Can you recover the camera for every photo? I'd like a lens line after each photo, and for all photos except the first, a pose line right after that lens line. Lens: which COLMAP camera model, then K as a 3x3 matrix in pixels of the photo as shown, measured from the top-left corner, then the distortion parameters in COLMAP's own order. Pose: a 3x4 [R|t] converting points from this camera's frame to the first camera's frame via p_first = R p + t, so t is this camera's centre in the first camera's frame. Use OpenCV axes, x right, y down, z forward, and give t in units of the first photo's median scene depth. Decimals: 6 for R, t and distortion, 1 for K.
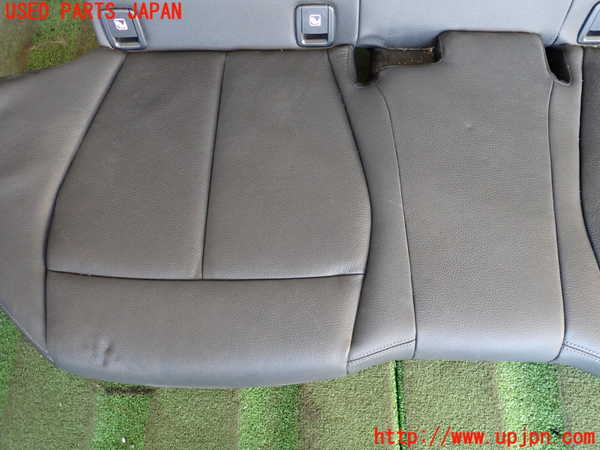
lens RADIAL K [[437.9, 0, 300.0], [0, 437.9, 225.0], [0, 0, 1]] dist [0.001789, -0.001503]
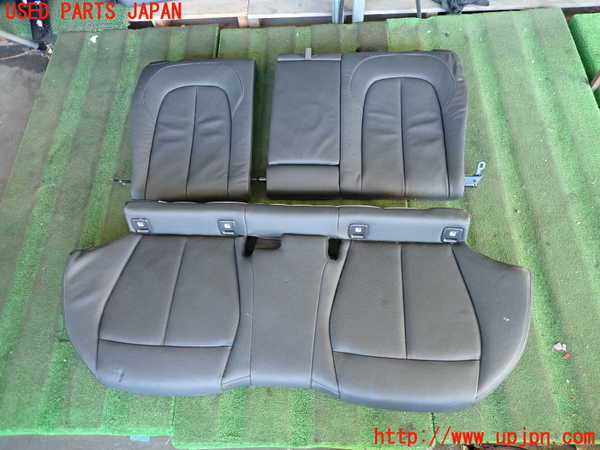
lens RADIAL K [[430.3, 0, 300.0], [0, 430.3, 225.0], [0, 0, 1]] dist [-0.001283, -0.002662]
pose [[0.998493, 0.021082, -0.050661, 0.524629], [-0.028178, 0.989219, -0.143711, -0.177991], [0.047085, 0.144922, 0.988322, -1.151019]]
